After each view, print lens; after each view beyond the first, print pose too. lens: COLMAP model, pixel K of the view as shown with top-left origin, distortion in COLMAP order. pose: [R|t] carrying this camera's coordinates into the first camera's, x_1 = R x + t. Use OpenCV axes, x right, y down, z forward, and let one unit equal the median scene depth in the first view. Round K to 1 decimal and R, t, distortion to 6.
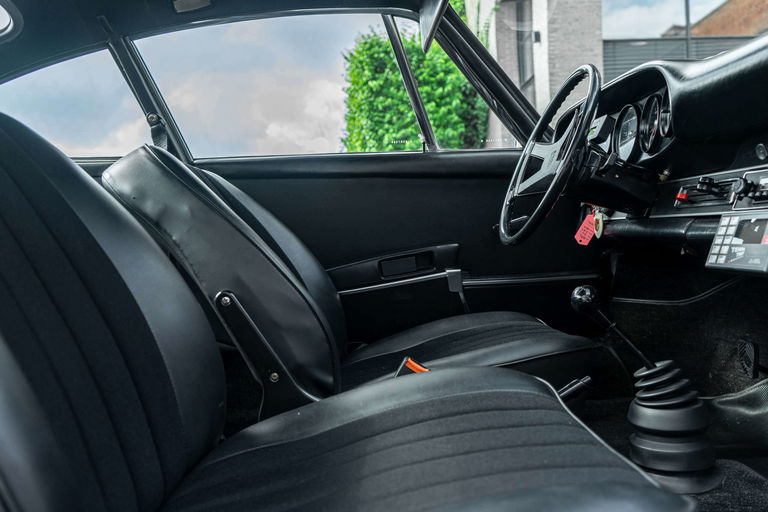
lens RADIAL K [[628.3, 0, 384.0], [0, 628.3, 256.0], [0, 0, 1]] dist [0.002591, 0.005169]
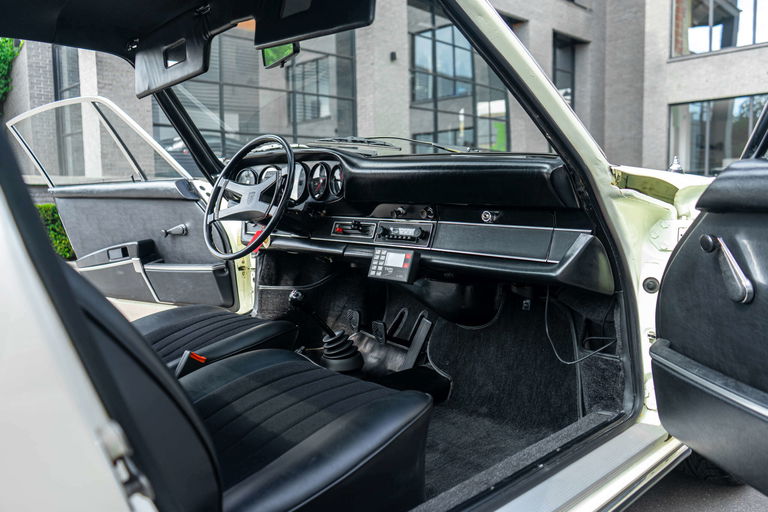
lens RADIAL K [[628.3, 0, 384.0], [0, 628.3, 256.0], [0, 0, 1]] dist [0.002591, 0.005169]
pose [[0.736797, -0.042703, 0.674764, -0.655570], [0.001614, 0.998112, 0.061404, -0.150828], [-0.676112, -0.044153, 0.735475, -0.342951]]
